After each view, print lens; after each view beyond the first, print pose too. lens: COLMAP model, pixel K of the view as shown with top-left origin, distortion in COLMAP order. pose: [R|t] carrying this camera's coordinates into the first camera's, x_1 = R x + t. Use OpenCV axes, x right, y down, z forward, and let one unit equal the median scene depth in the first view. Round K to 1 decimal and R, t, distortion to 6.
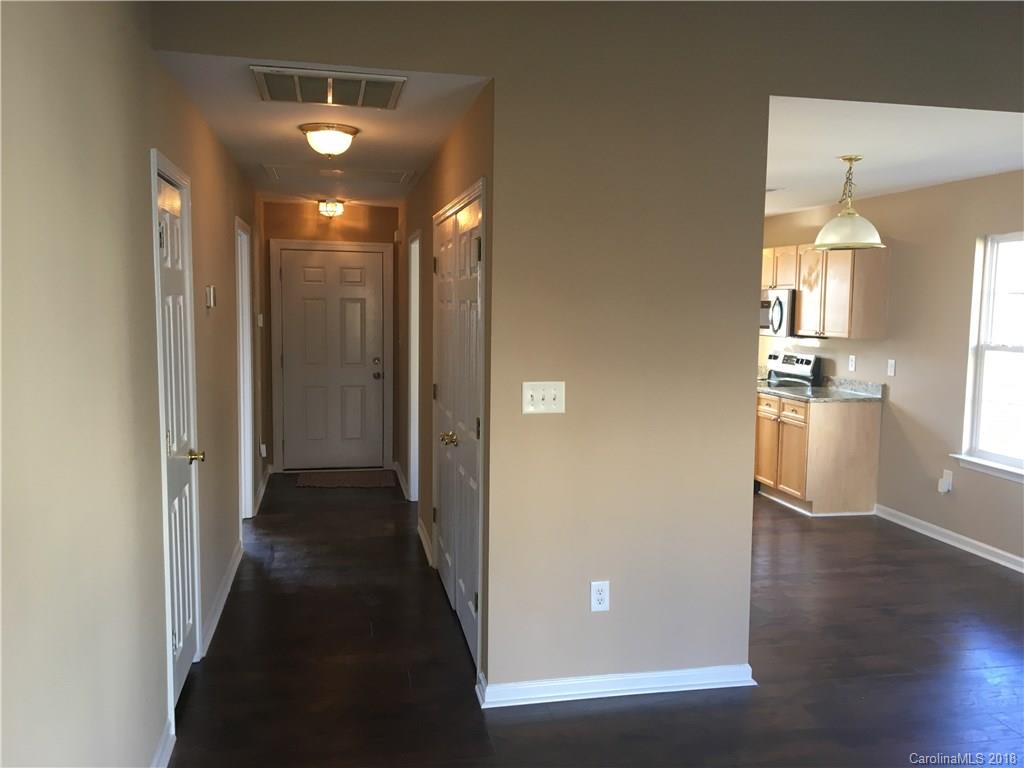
lens RADIAL K [[871.2, 0, 511.9], [0, 871.2, 381.3], [0, 0, 1]] dist [0.038266, -0.019213]
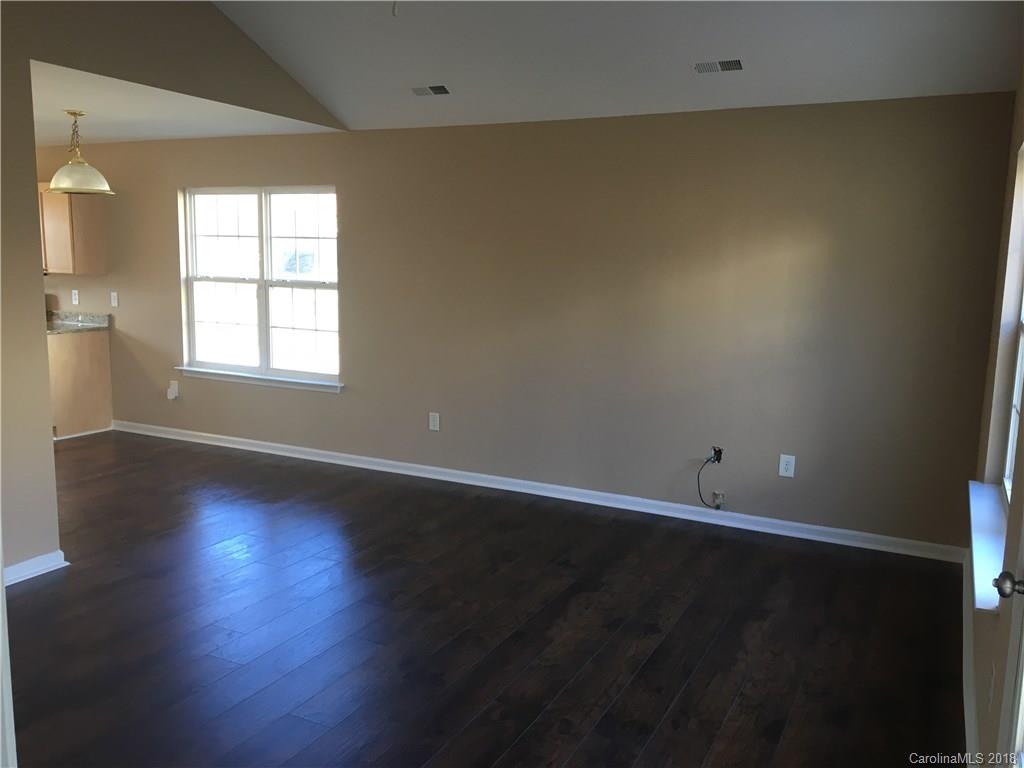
lens RADIAL K [[871.2, 0, 507.0], [0, 871.2, 385.3], [0, 0, 1]] dist [0.038266, -0.019213]
pose [[0.631972, -0.117243, 0.766072, -0.132637], [0.061610, 0.992962, 0.101142, 0.011509], [-0.772539, -0.016721, 0.634747, -0.121942]]
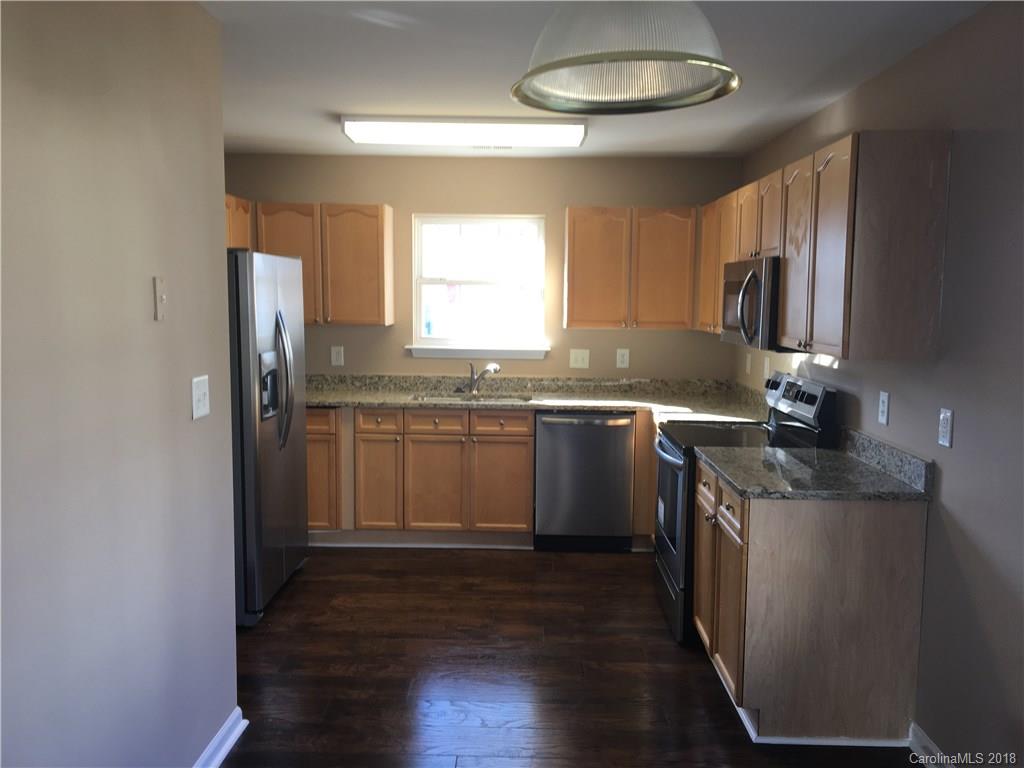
lens RADIAL K [[871.2, 0, 512.6], [0, 871.2, 387.6], [0, 0, 1]] dist [0.038266, -0.019213]
pose [[0.974019, 0.020722, -0.225515, 0.319825], [-0.016683, 0.999665, 0.019802, -0.040608], [0.225850, -0.015526, 0.974038, 0.522353]]
